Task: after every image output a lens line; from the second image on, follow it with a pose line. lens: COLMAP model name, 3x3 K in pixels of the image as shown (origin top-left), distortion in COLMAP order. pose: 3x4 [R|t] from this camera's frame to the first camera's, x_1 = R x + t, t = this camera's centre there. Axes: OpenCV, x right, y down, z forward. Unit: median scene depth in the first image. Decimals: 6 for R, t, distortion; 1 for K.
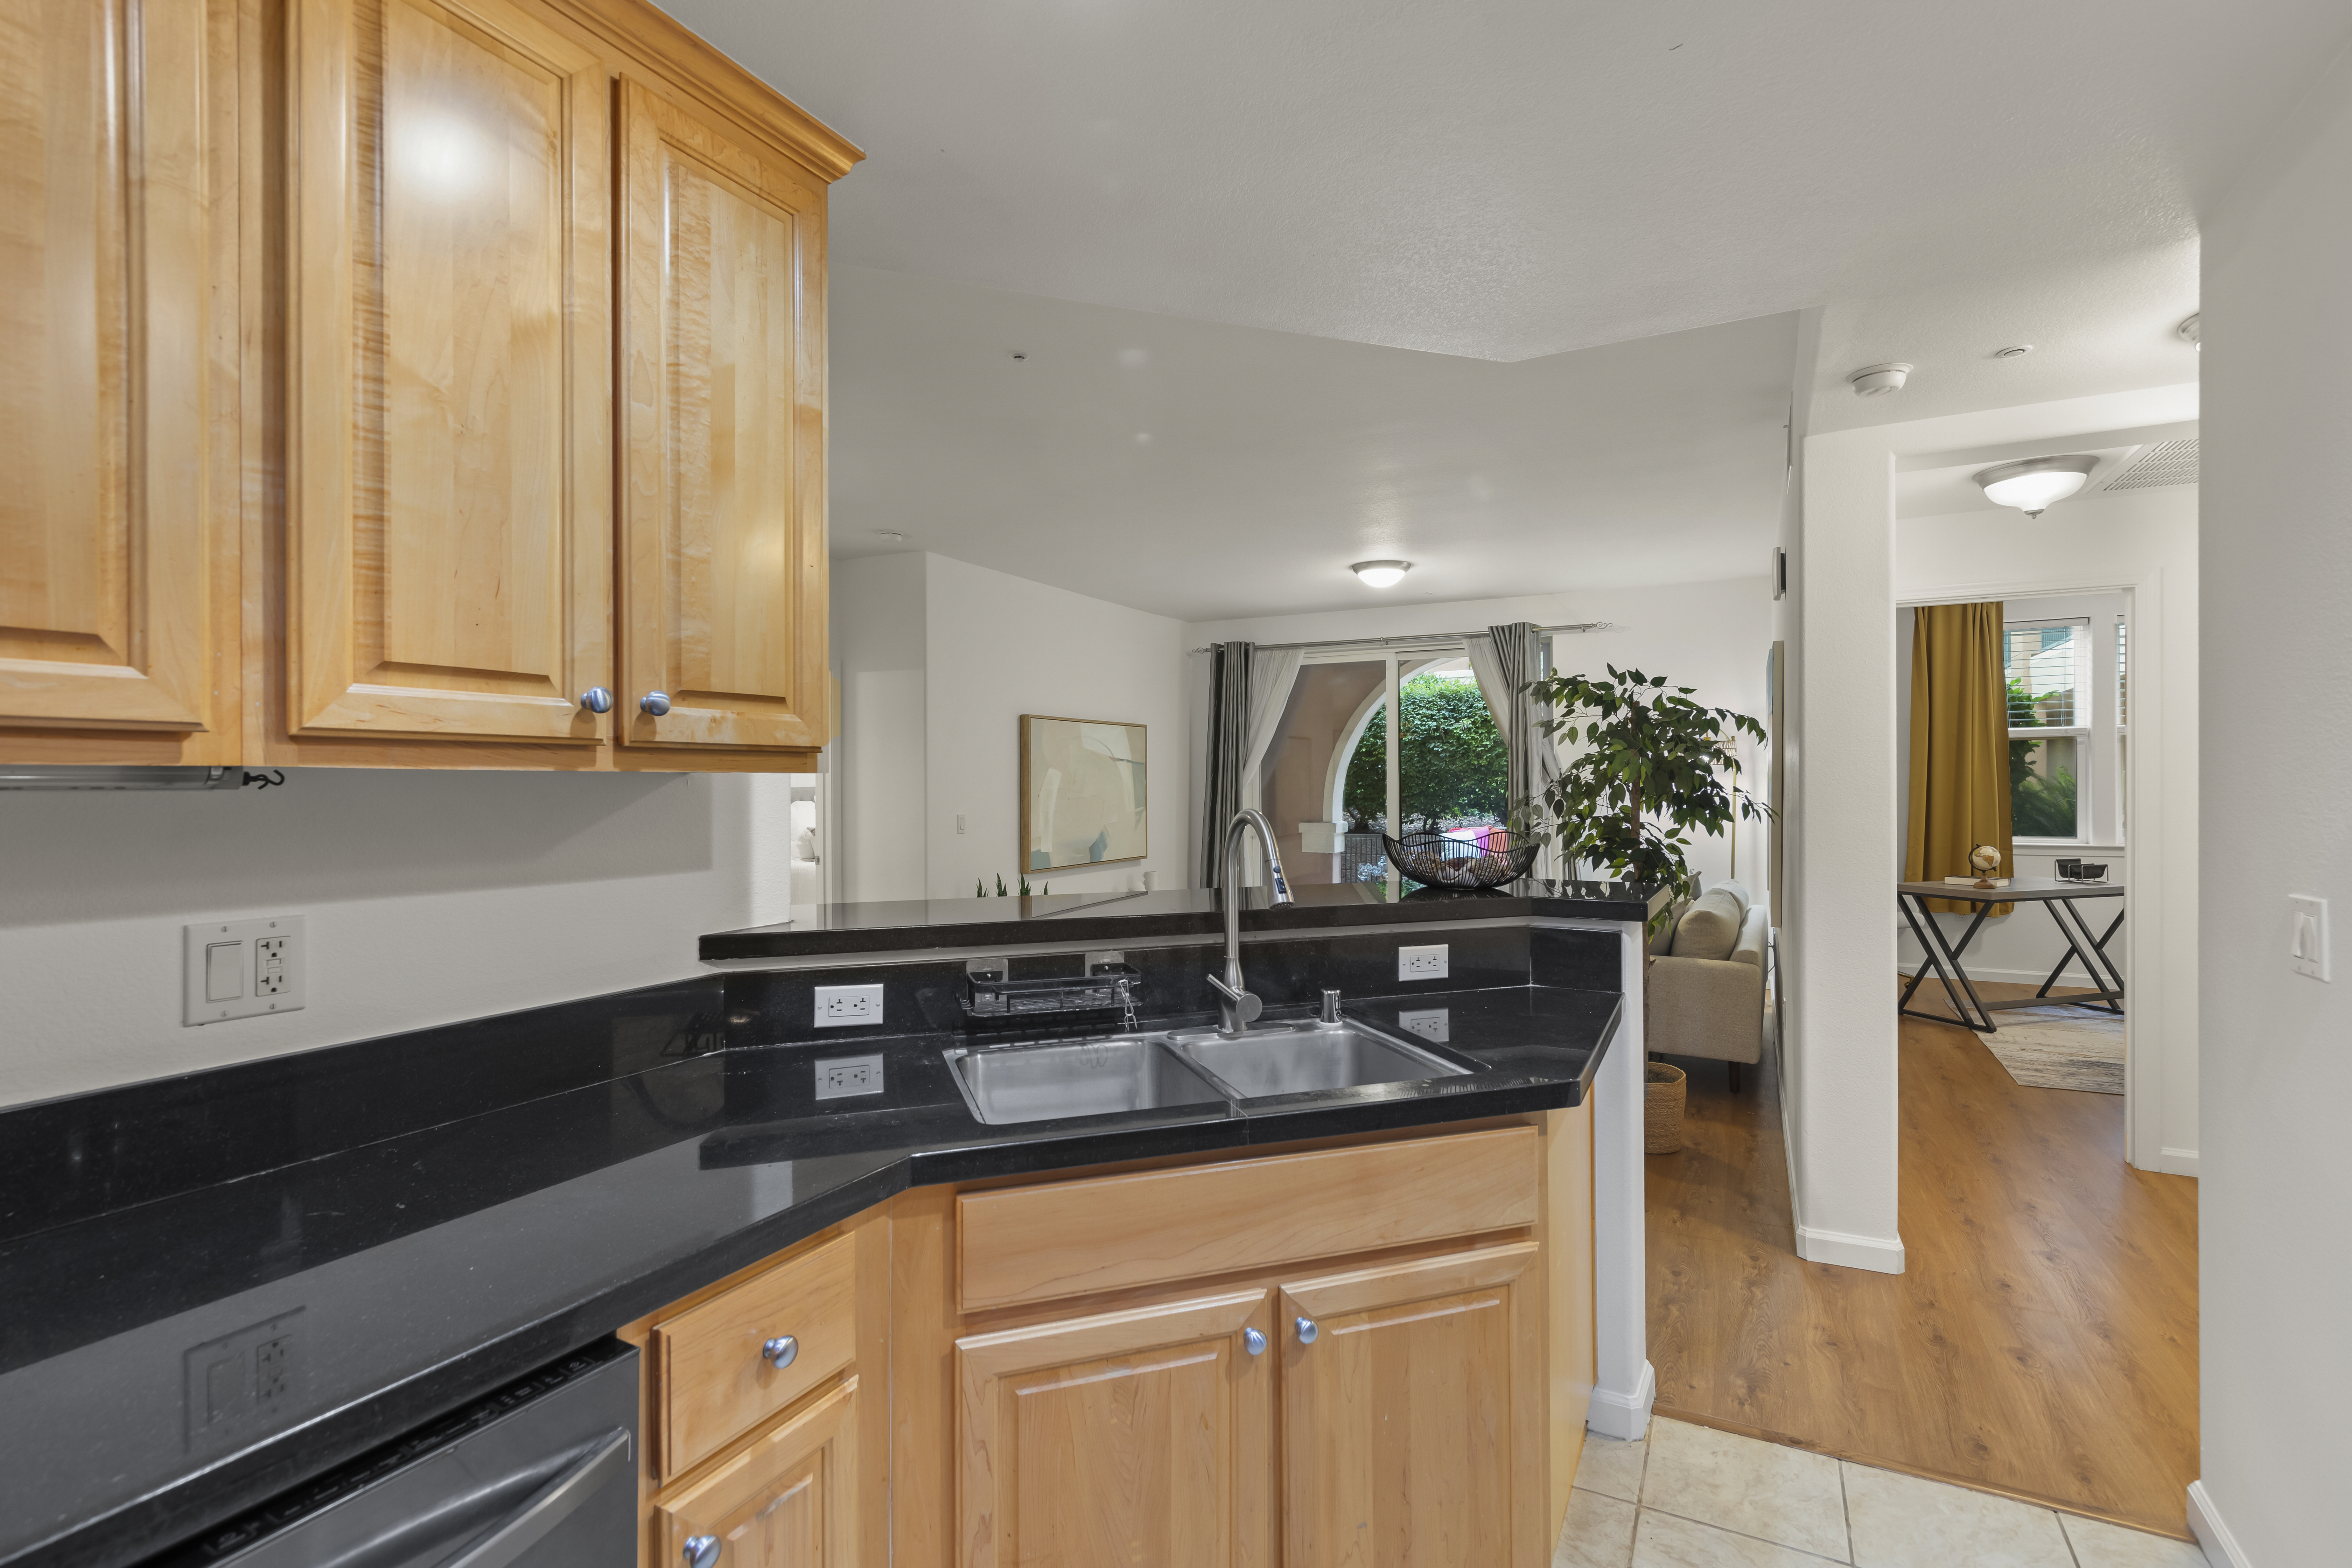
lens RADIAL K [[1103.1, 0, 1184.4], [0, 1103.1, 784.8], [0, 0, 1]] dist [0.006922, -0.001786]
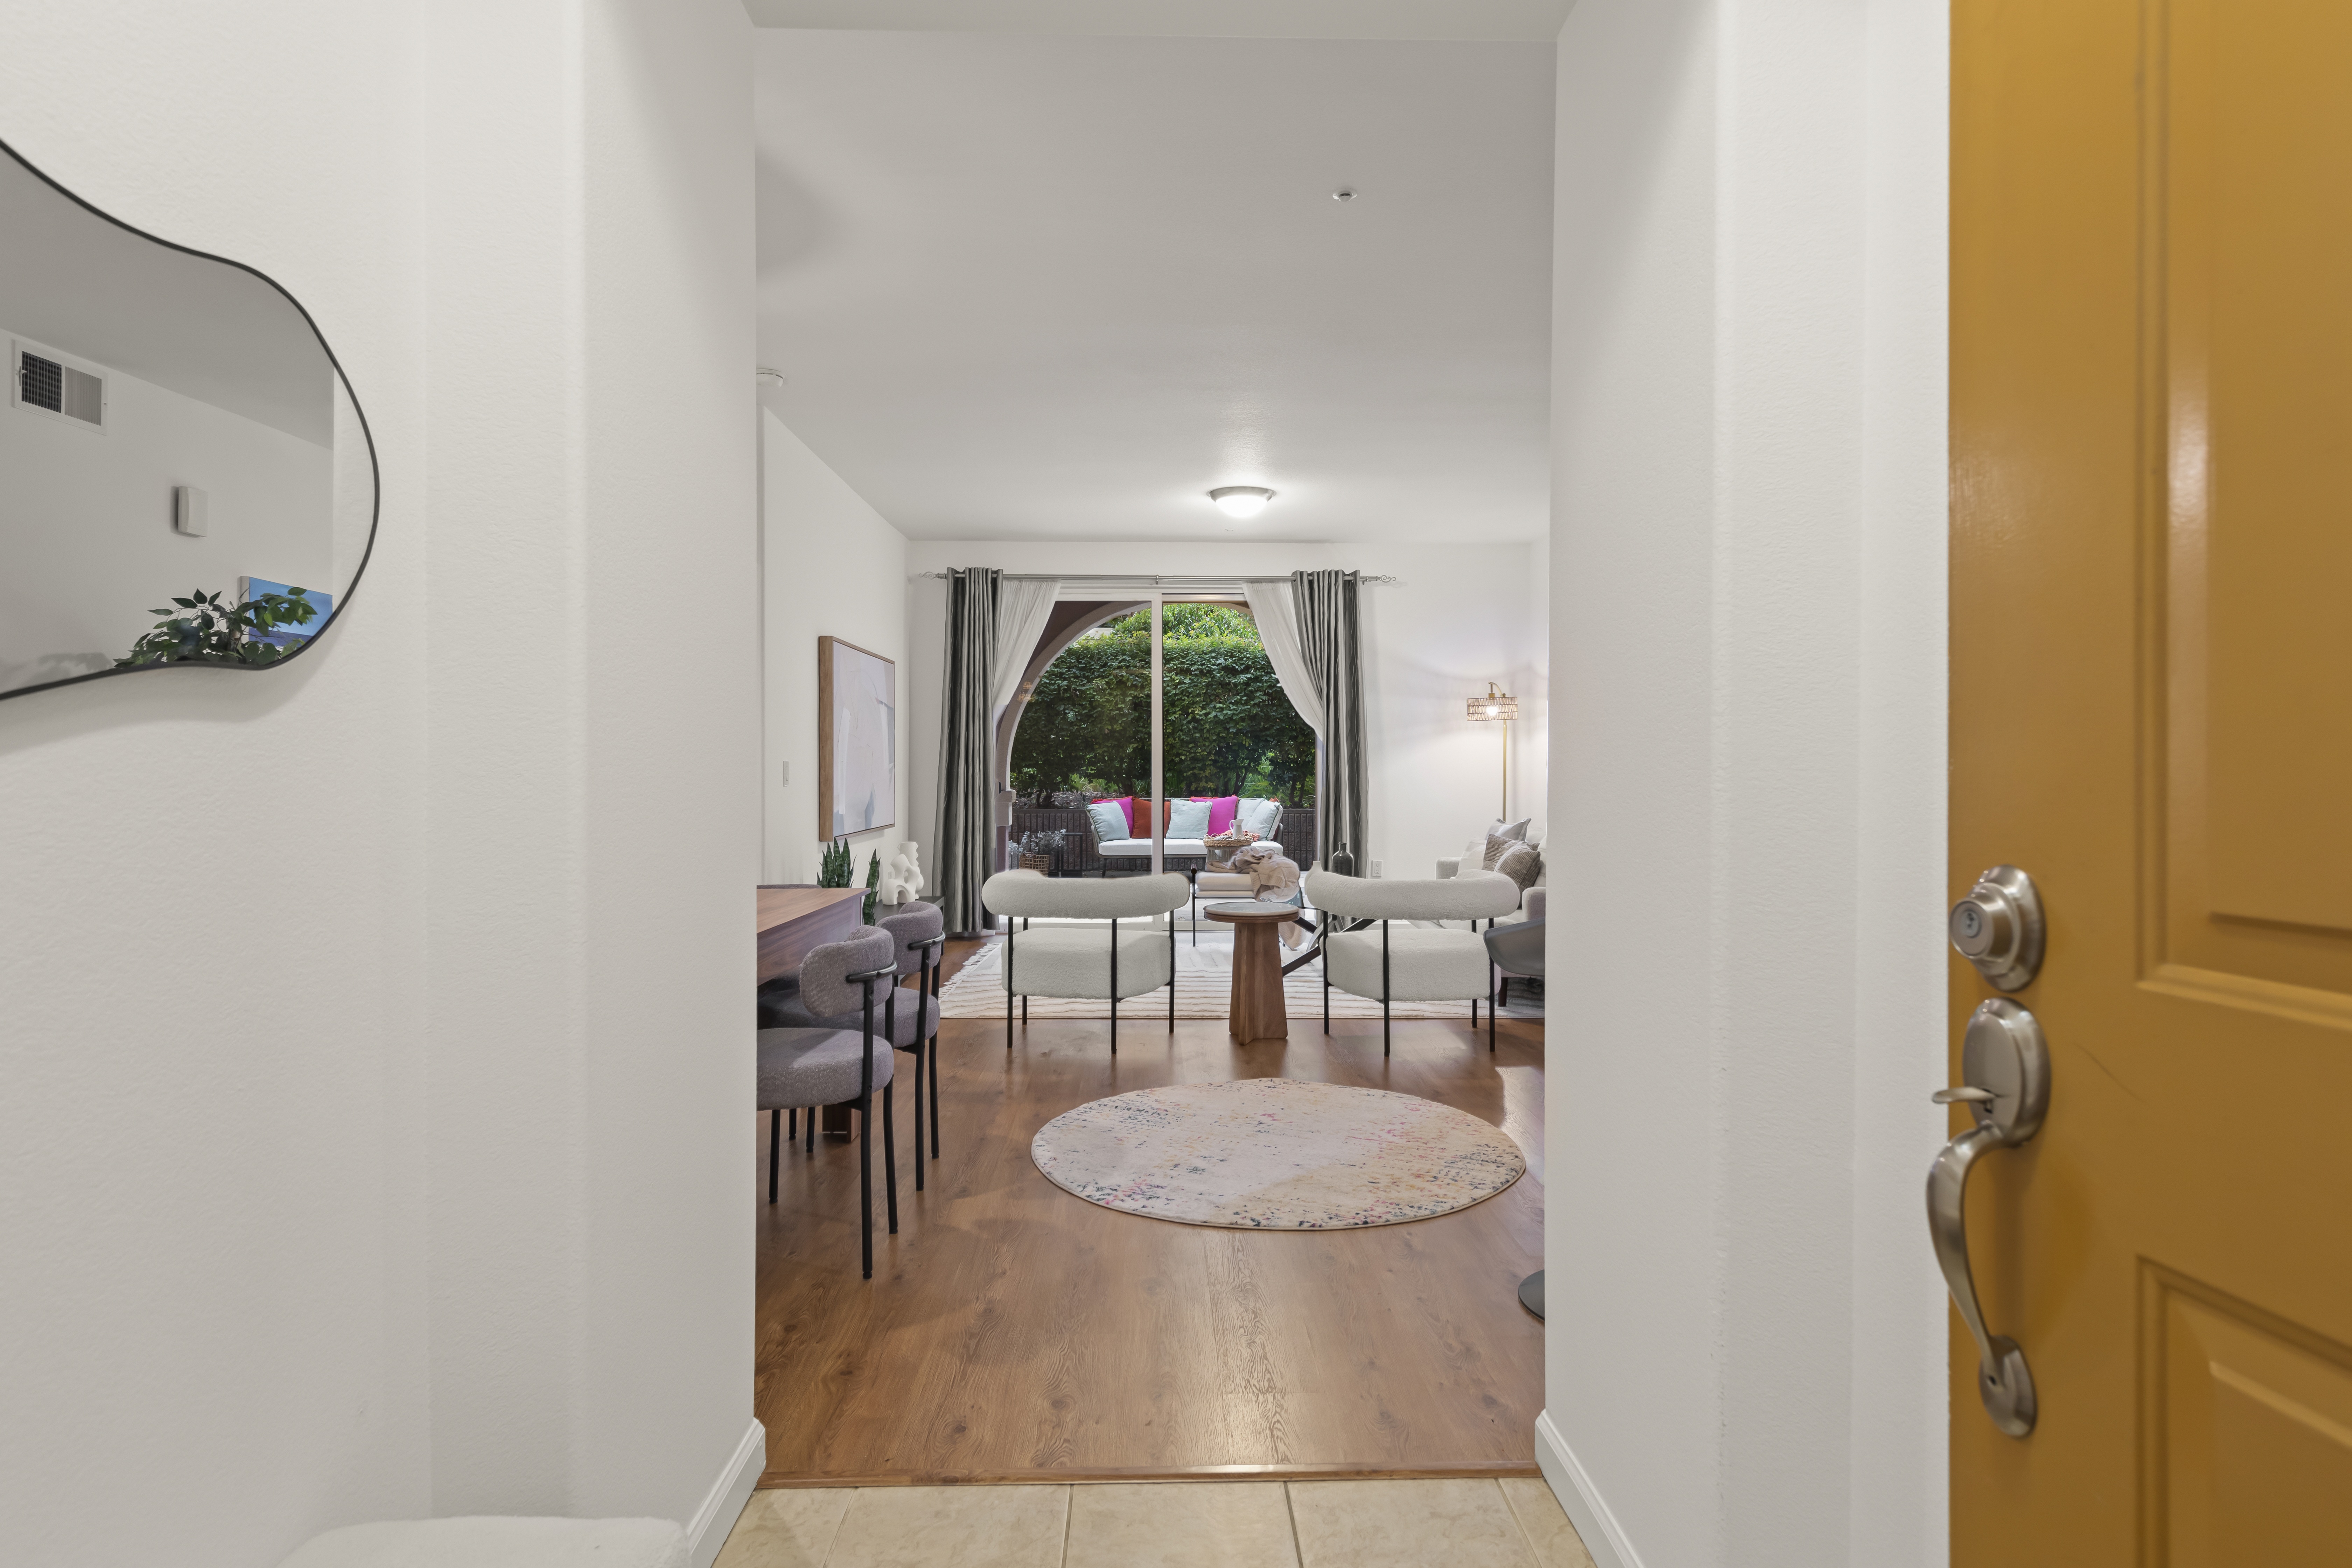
lens RADIAL K [[1287.1, 0, 1166.9], [0, 1287.1, 785.7], [0, 0, 1]] dist [-0.000614, 0.000035]
pose [[0.877474, 0.004070, 0.479608, -0.317669], [-0.010178, 0.999897, 0.010137, 0.025757], [-0.479517, -0.013776, 0.877424, 0.080016]]
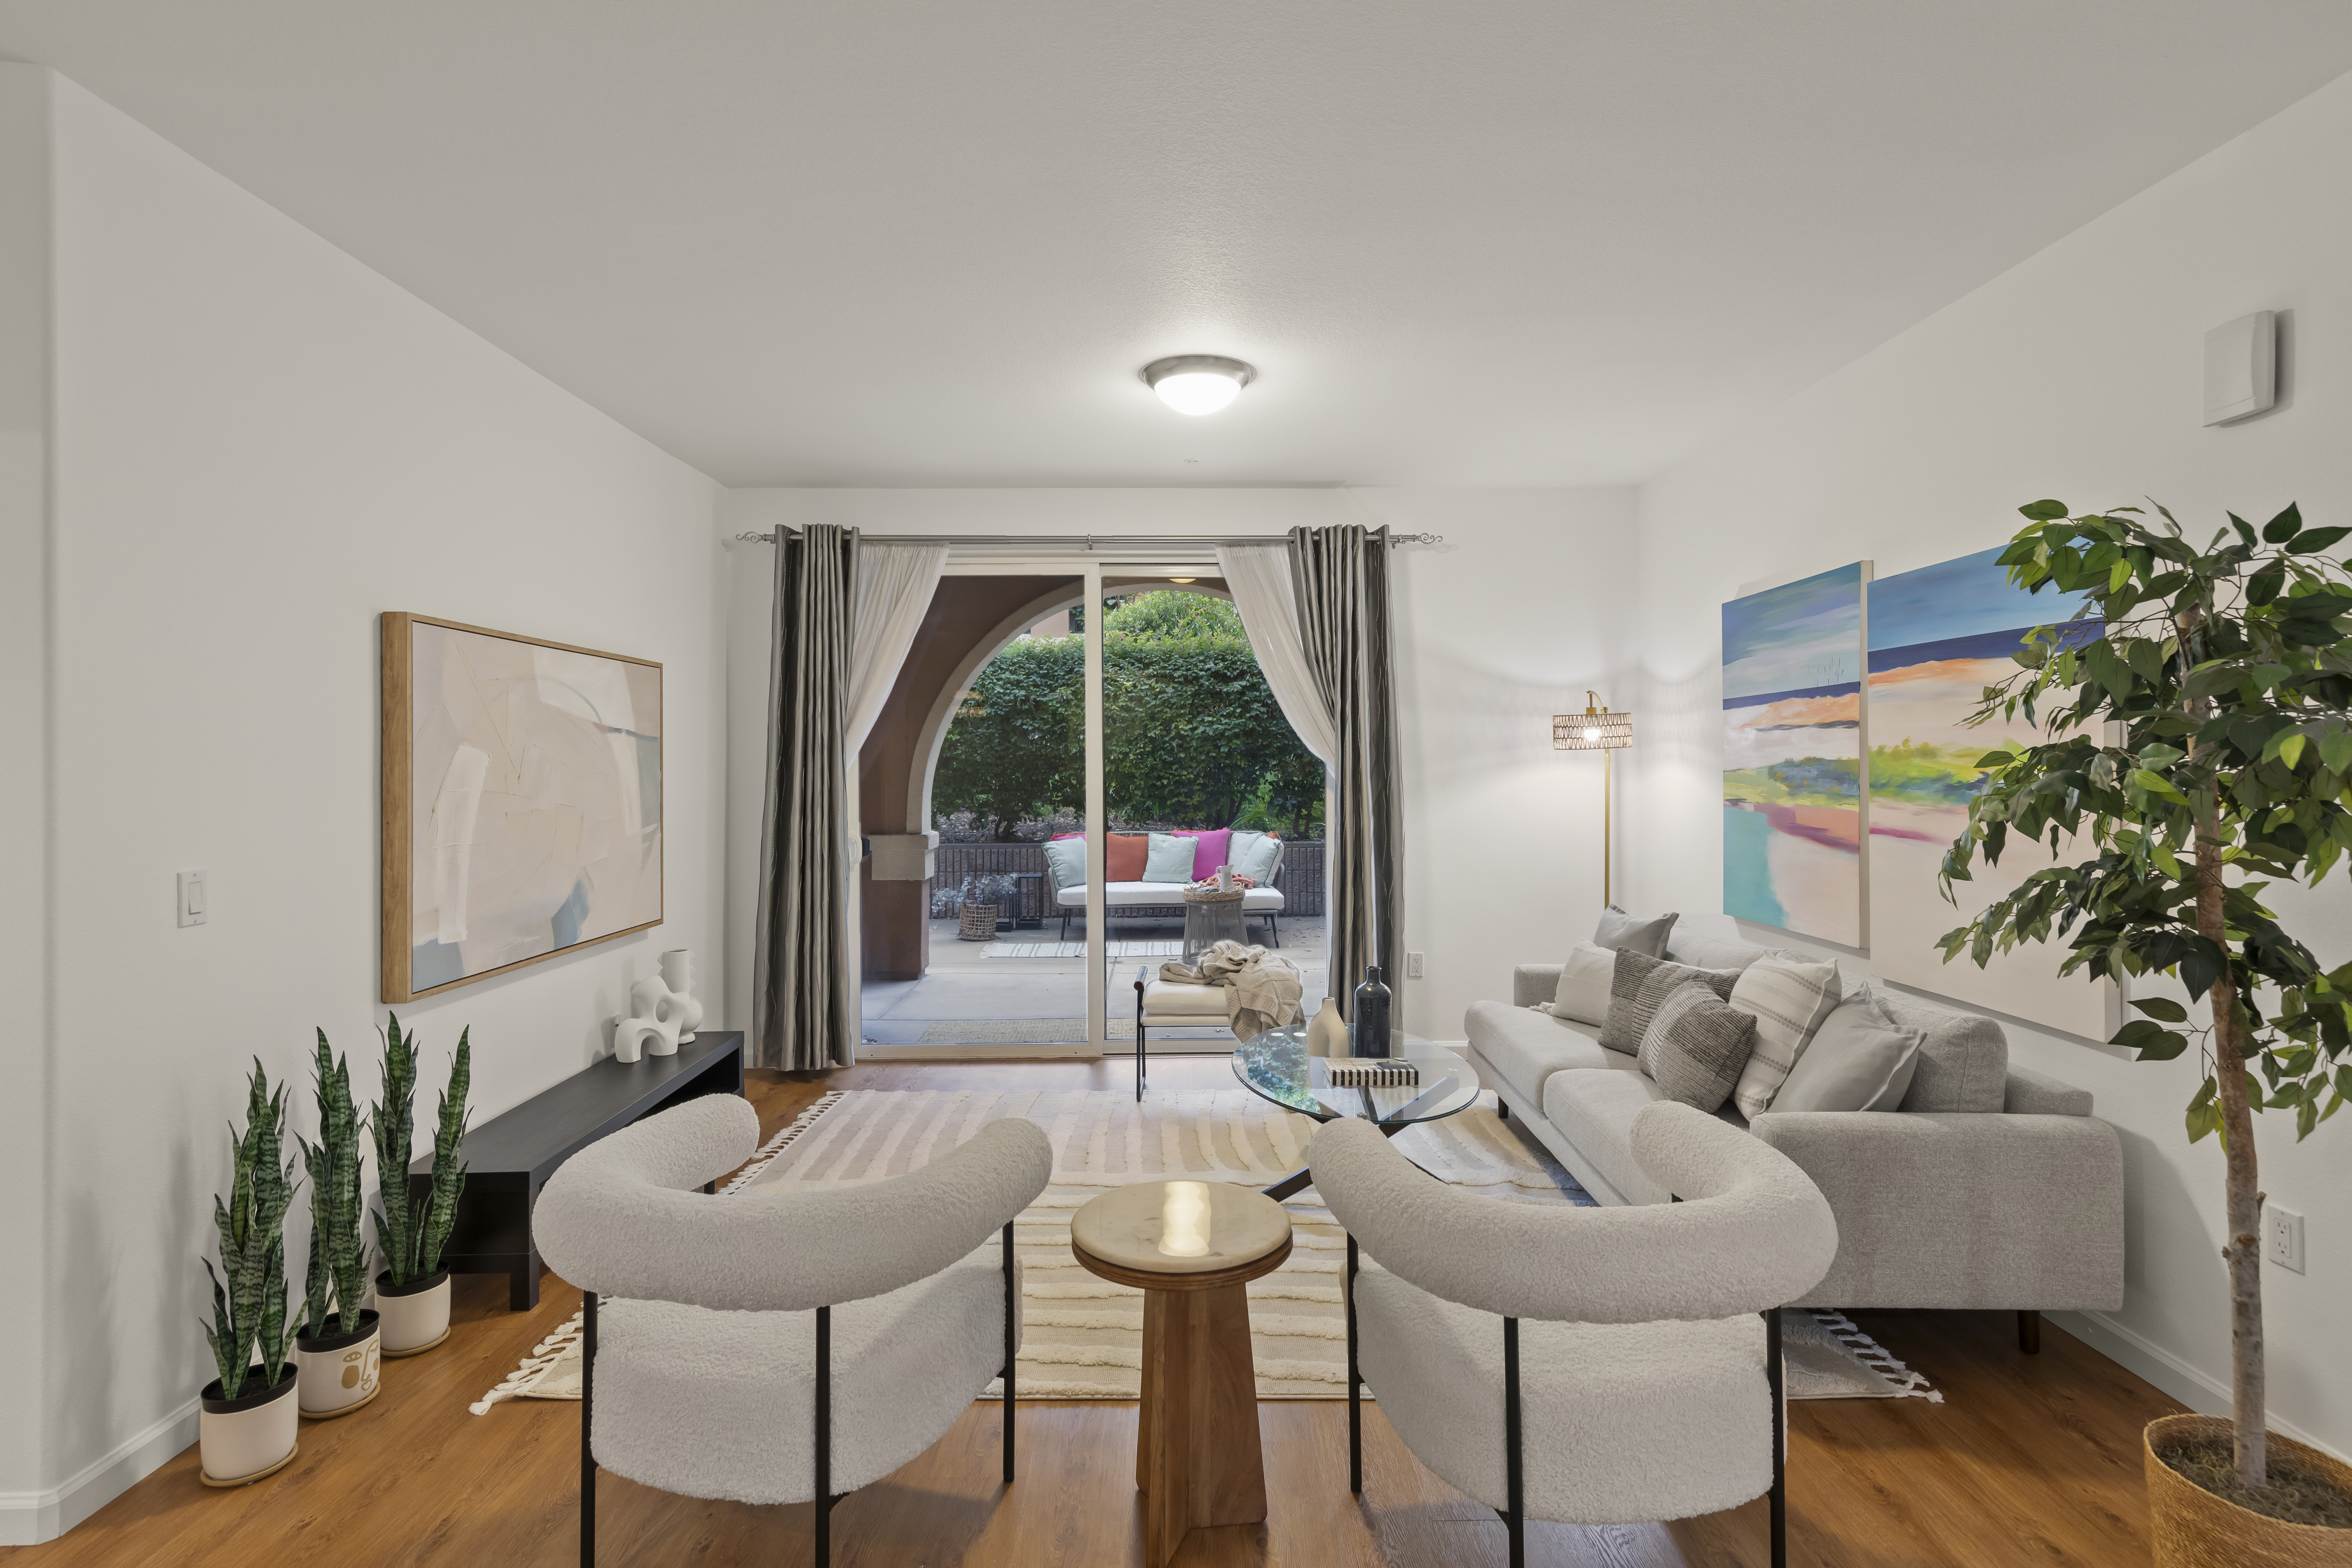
lens RADIAL K [[1169.8, 0, 1181.9], [0, 1169.8, 773.2], [0, 0, 1]] dist [0.004257, -0.000288]
pose [[0.880076, 0.003656, 0.474819, -0.081620], [-0.005189, 0.999985, 0.001918, -0.005694], [-0.474805, -0.004152, 0.880081, 0.416130]]
